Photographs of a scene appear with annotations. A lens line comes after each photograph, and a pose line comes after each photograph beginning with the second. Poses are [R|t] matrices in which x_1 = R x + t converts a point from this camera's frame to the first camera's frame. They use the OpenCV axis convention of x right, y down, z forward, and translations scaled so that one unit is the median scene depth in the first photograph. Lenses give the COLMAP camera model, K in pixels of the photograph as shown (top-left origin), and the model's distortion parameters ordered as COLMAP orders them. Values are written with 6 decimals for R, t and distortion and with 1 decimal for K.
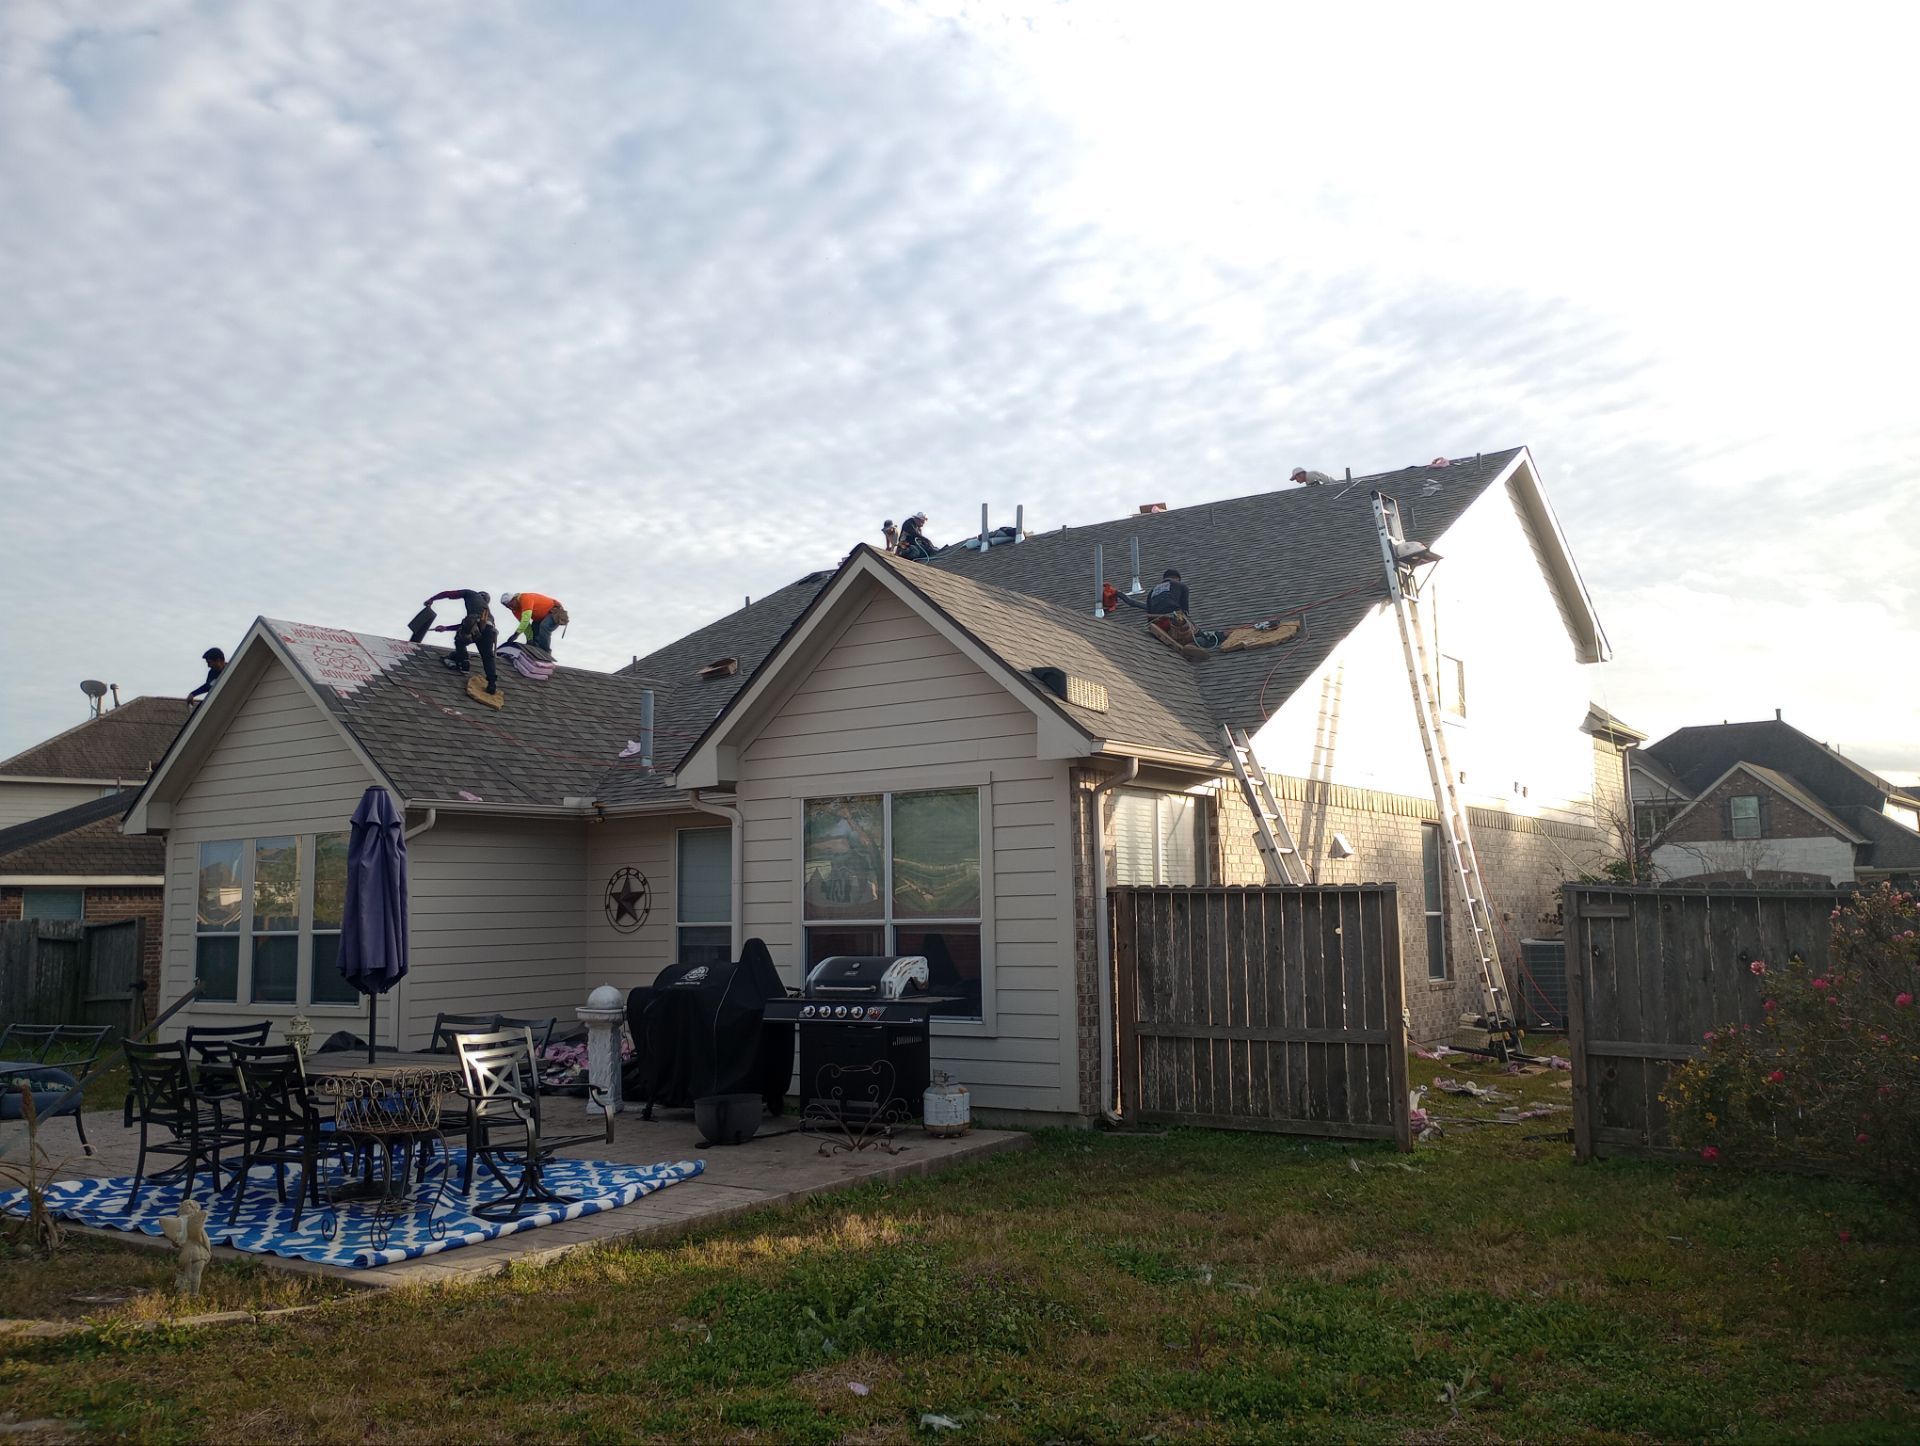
lens RADIAL K [[1577.6, 0, 940.4], [0, 1577.6, 716.0], [0, 0, 1]] dist [0.059576, -0.067827]
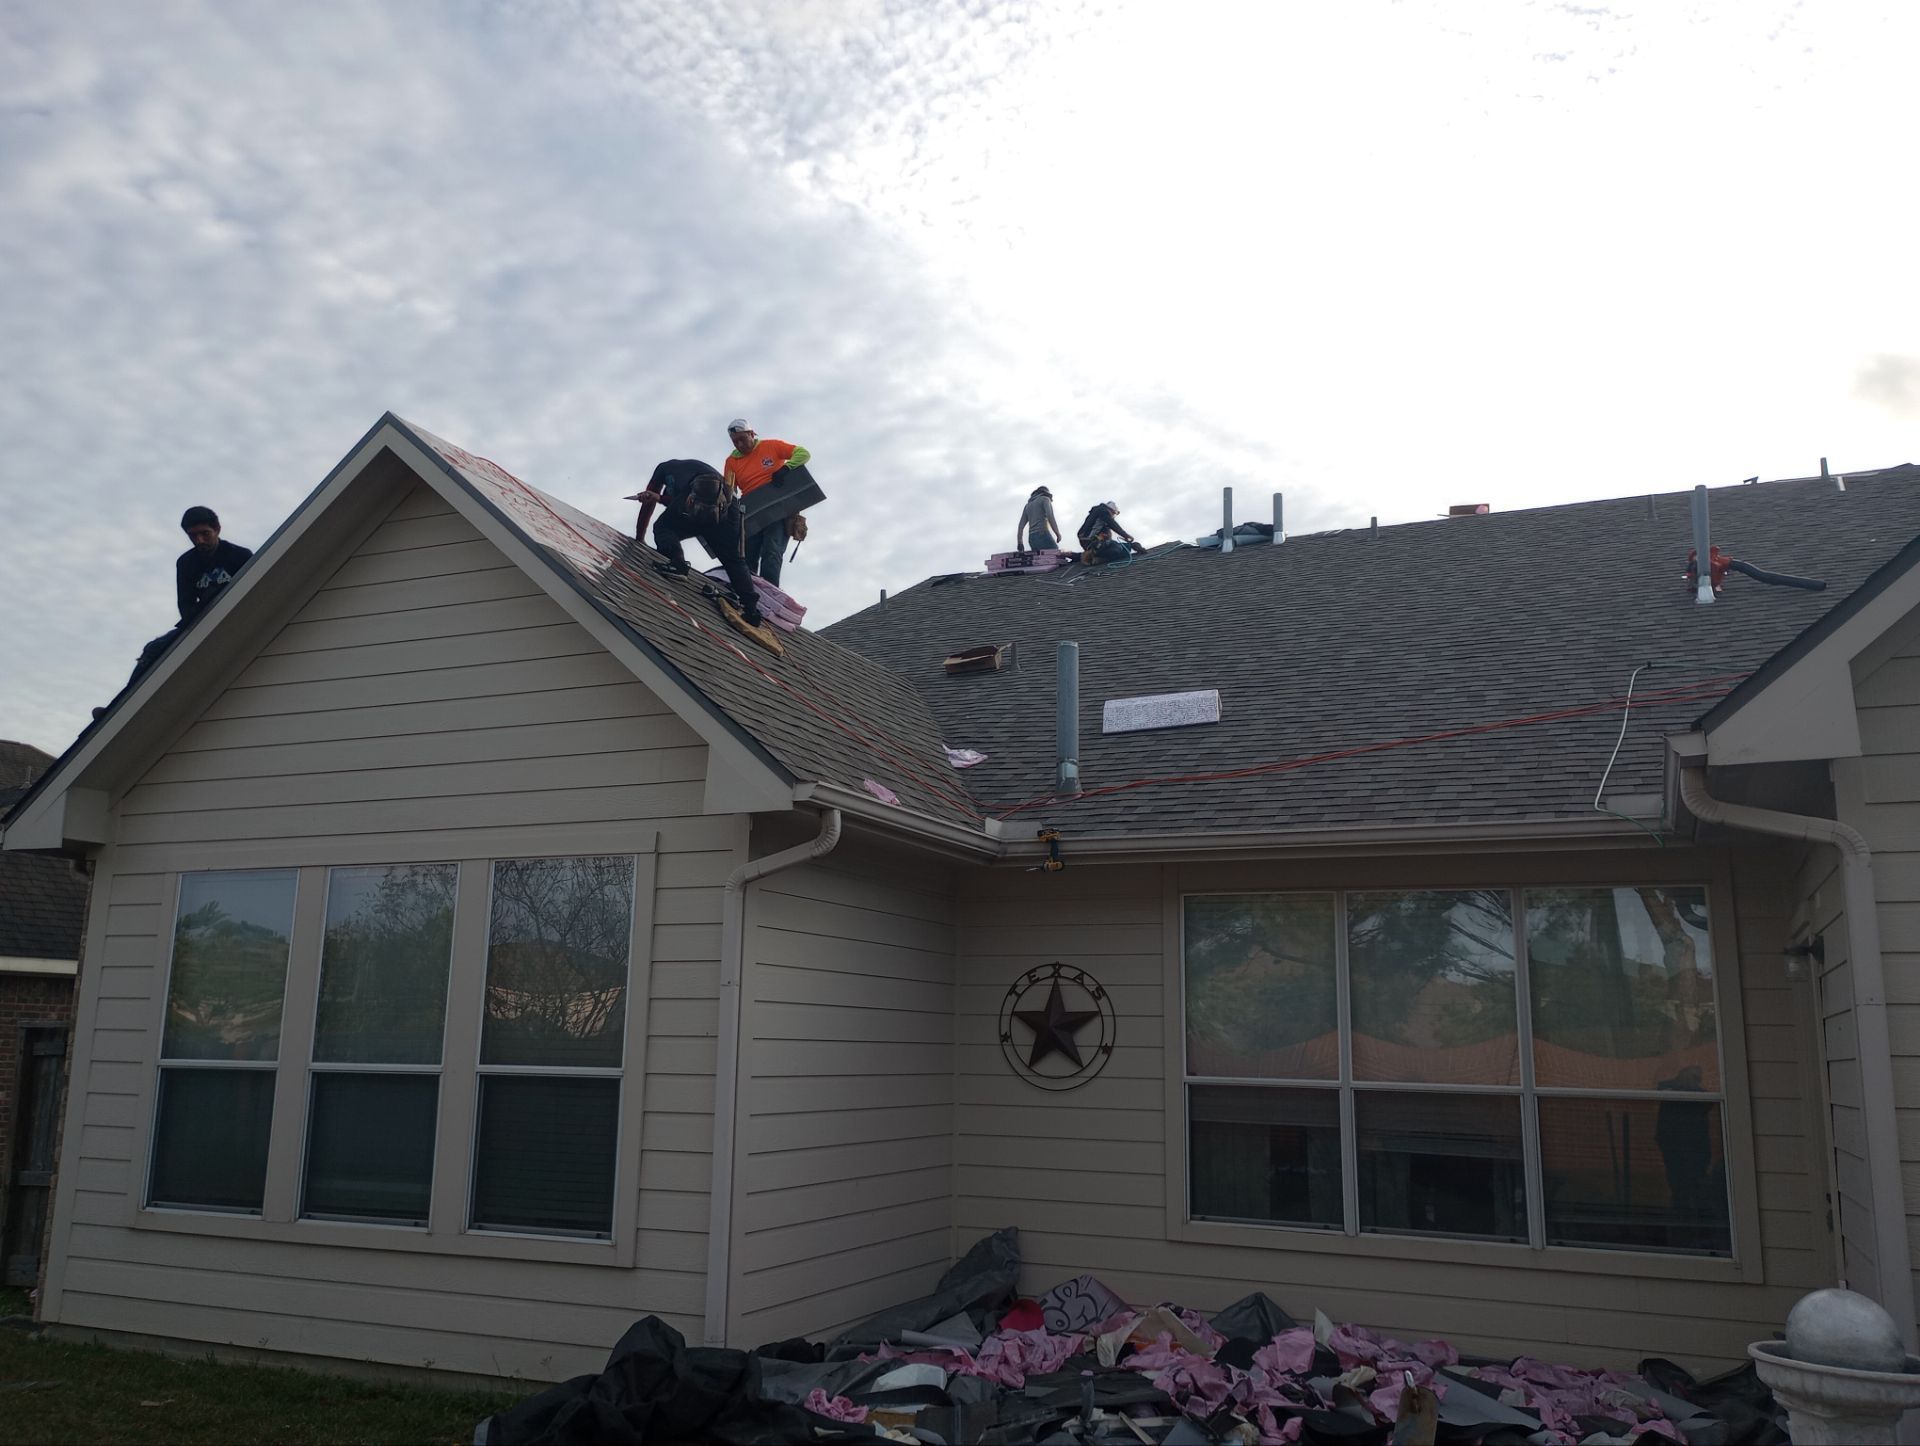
lens RADIAL K [[1594.3, 0, 950.0], [0, 1594.3, 709.3], [0, 0, 1]] dist [0.053129, -0.068923]
pose [[0.981798, 0.074559, 0.174681, -0.398607], [-0.059076, 0.993984, -0.092227, 0.075602], [-0.180506, 0.080228, 0.980296, 0.577141]]
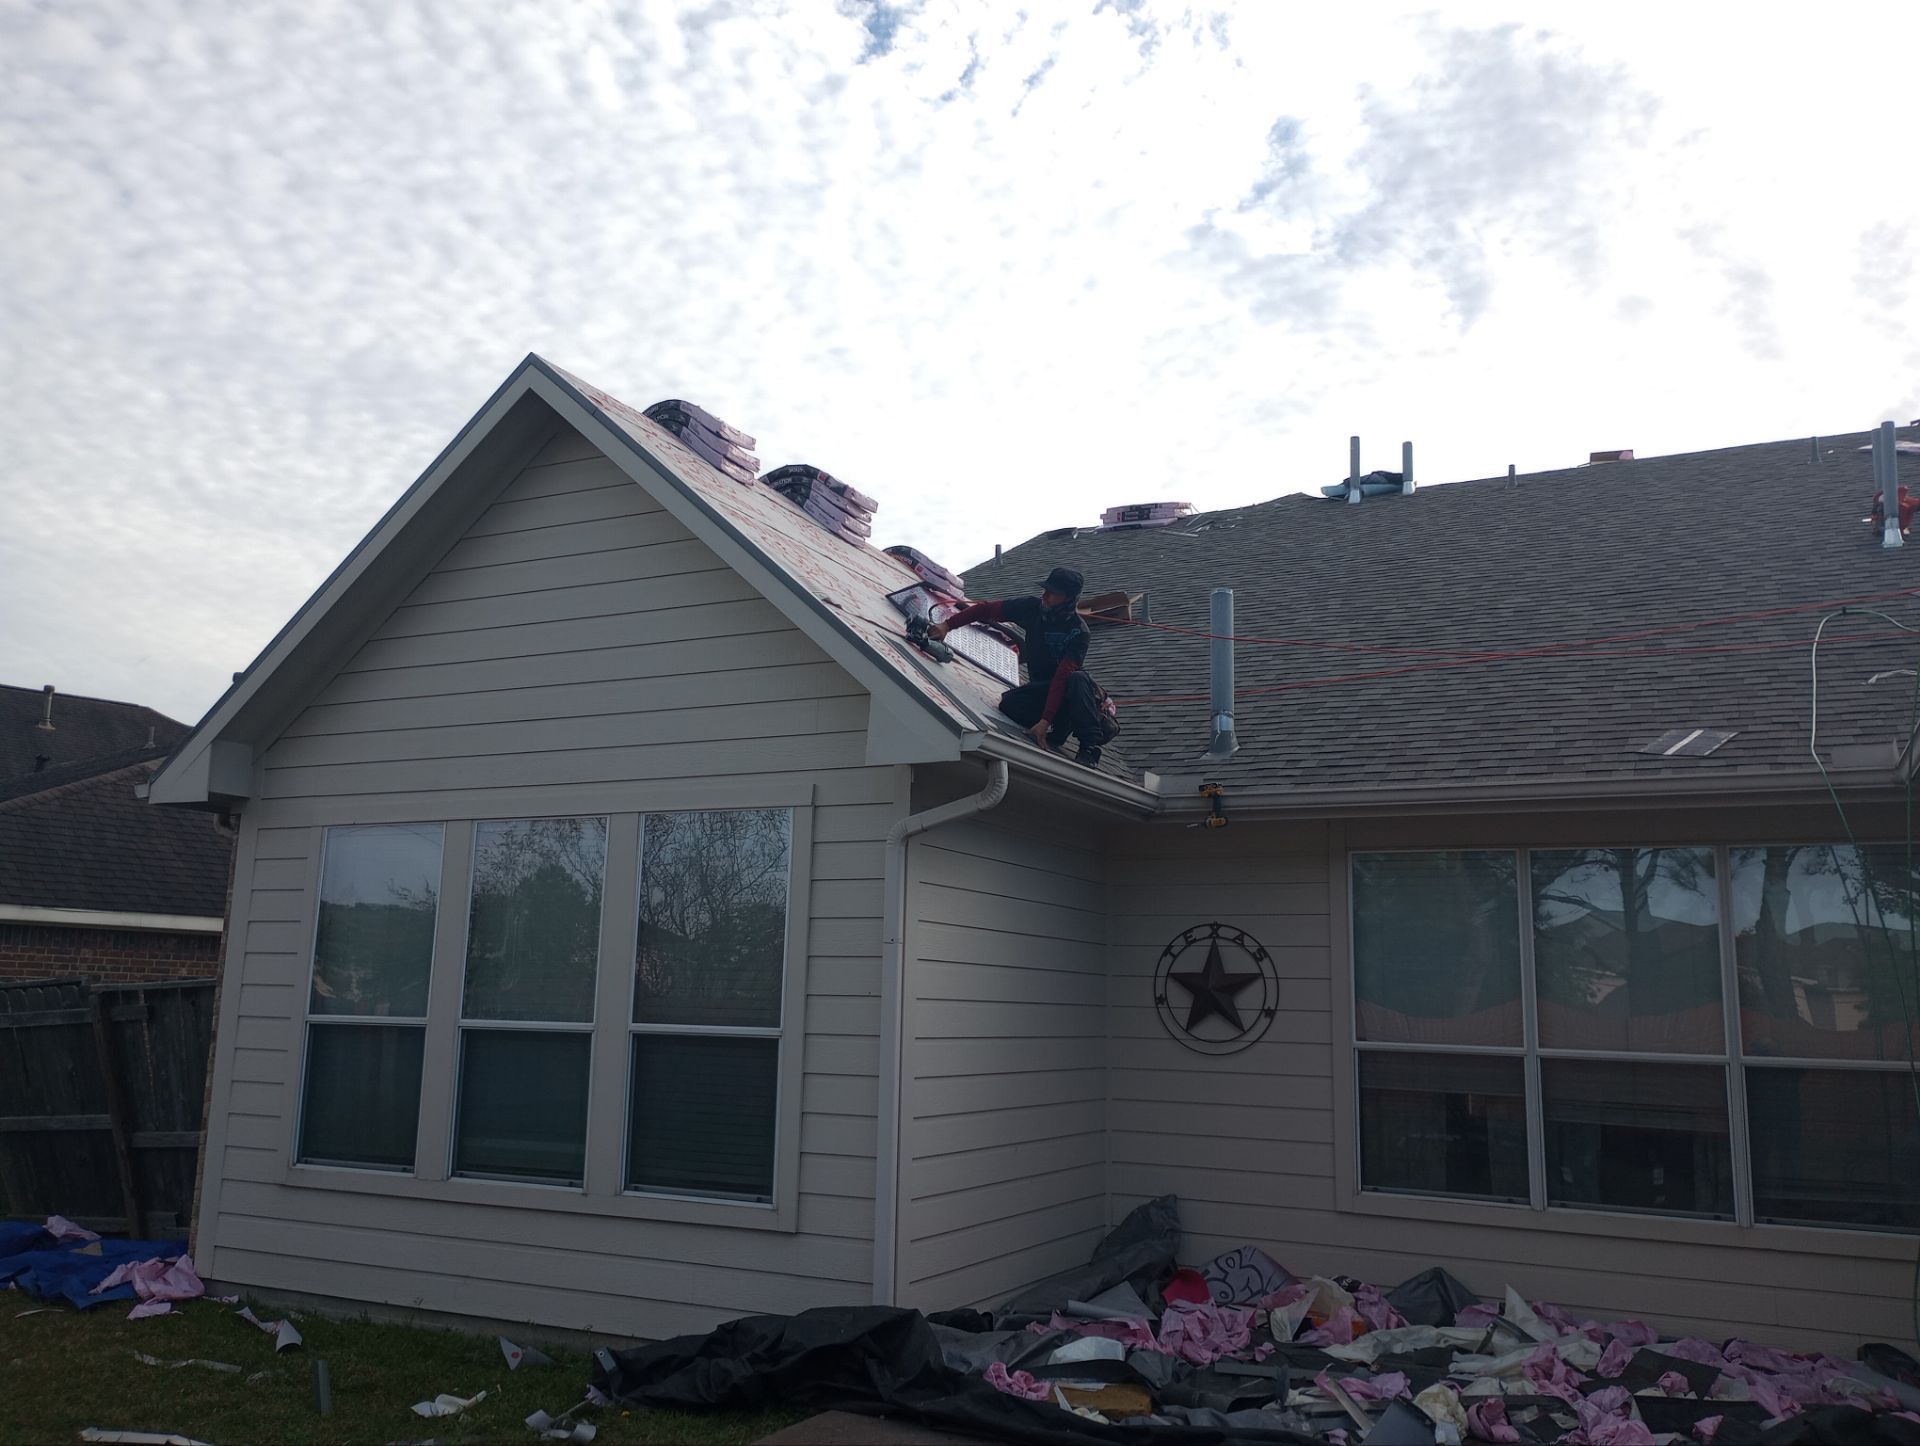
lens RADIAL K [[1594.3, 0, 959.2], [0, 1594.3, 712.2], [0, 0, 1]] dist [0.053129, -0.068923]
pose [[0.989290, 0.068311, 0.128993, -0.419471], [-0.060321, 0.996069, -0.064870, 0.080072], [-0.132917, 0.056394, 0.989522, 0.604724]]
